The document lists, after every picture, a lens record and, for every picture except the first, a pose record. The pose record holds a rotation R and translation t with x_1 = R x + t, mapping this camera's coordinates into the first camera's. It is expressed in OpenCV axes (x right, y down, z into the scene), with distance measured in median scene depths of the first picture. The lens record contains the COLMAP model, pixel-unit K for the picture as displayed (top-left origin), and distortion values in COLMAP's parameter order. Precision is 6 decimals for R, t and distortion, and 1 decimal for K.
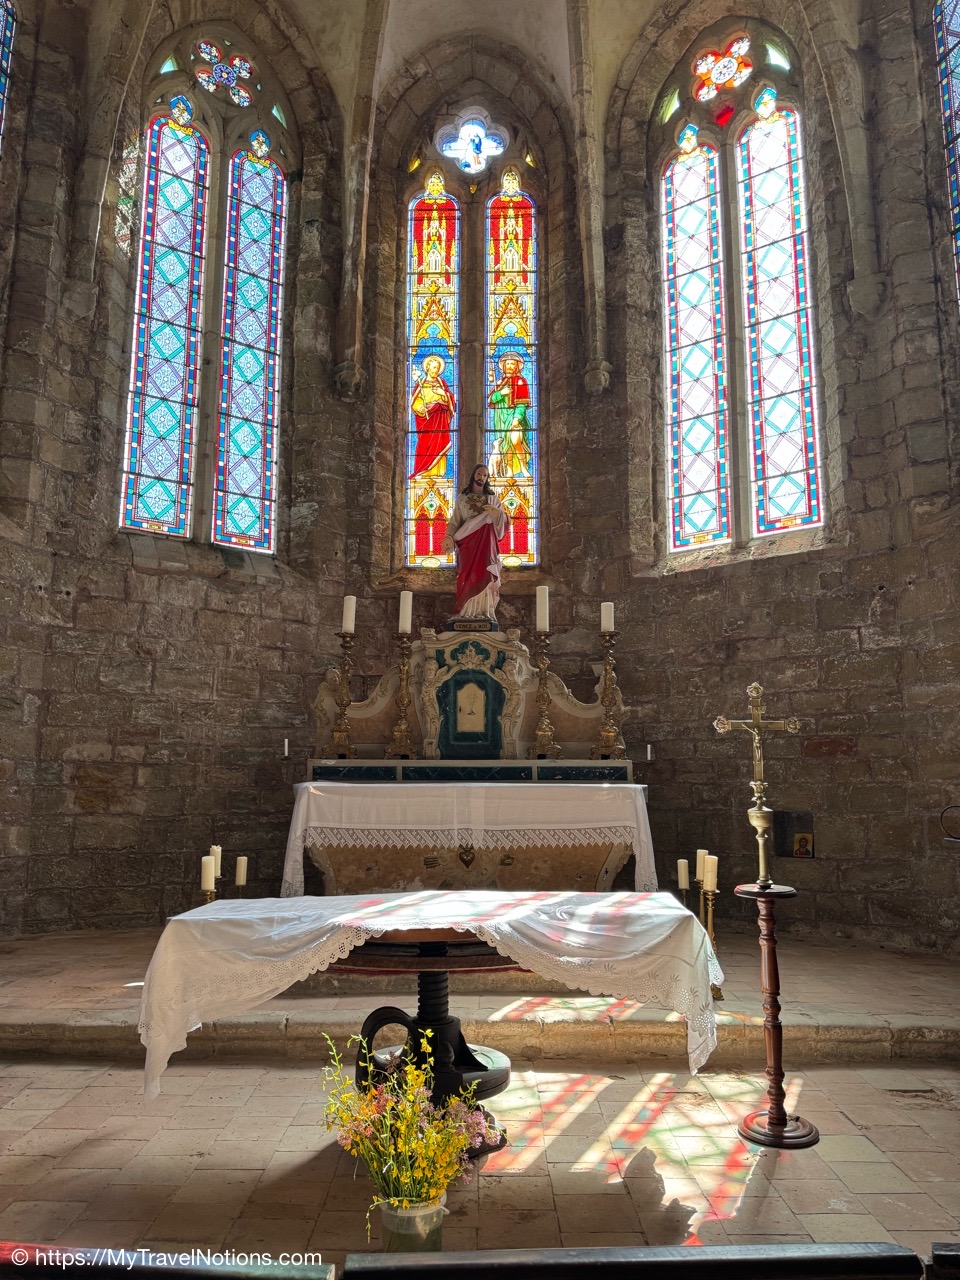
lens RADIAL K [[894.5, 0, 475.8], [0, 894.5, 650.3], [0, 0, 1]] dist [0.038483, -0.054764]
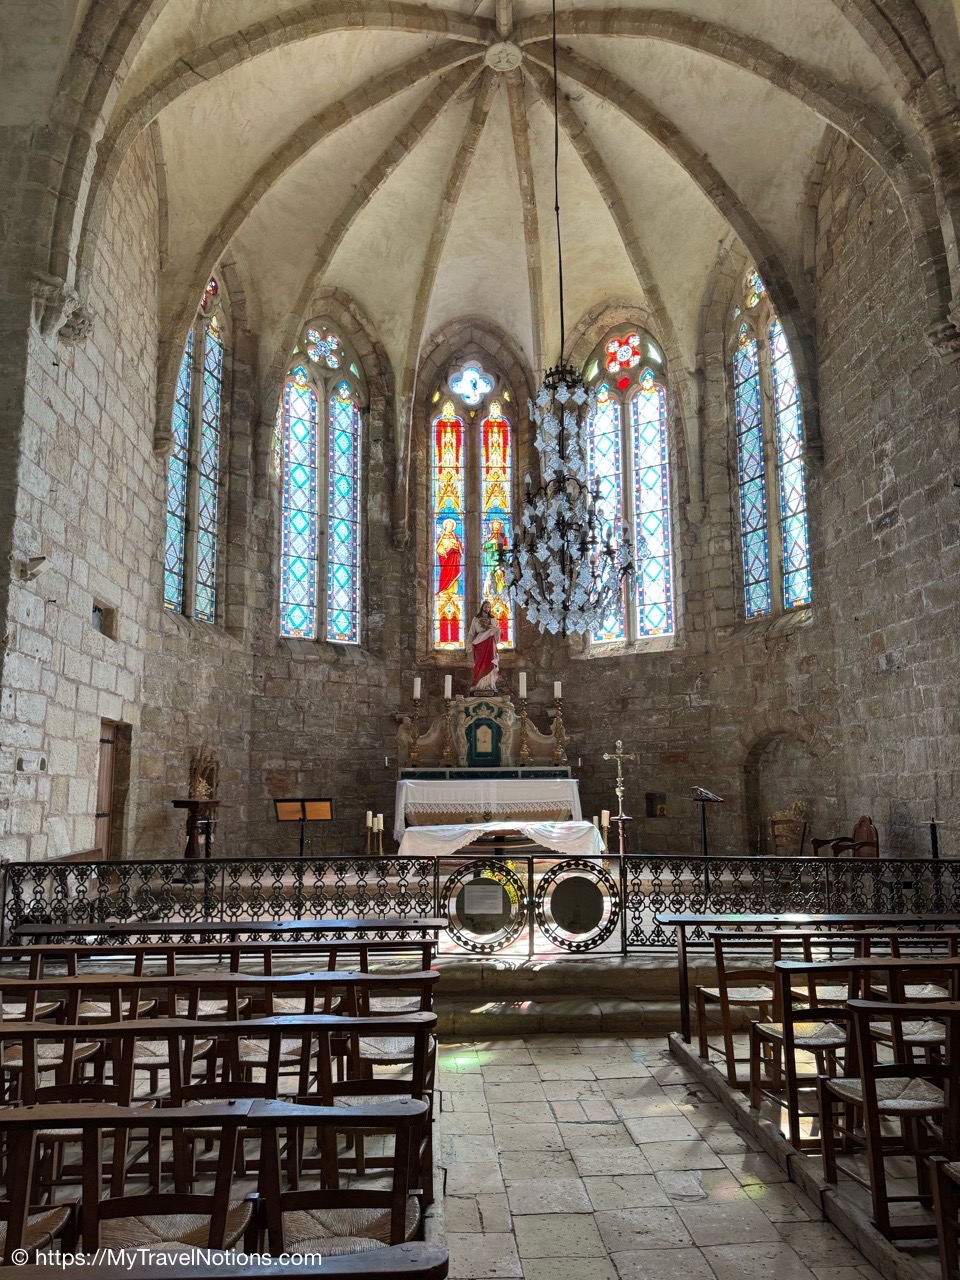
lens RADIAL K [[894.5, 0, 470.2], [0, 894.5, 655.0], [0, 0, 1]] dist [0.038483, -0.054764]
pose [[0.997609, -0.001309, 0.069098, -0.137313], [0.000503, 0.999932, 0.011686, -0.110731], [-0.069109, -0.011623, 0.997541, -0.712069]]
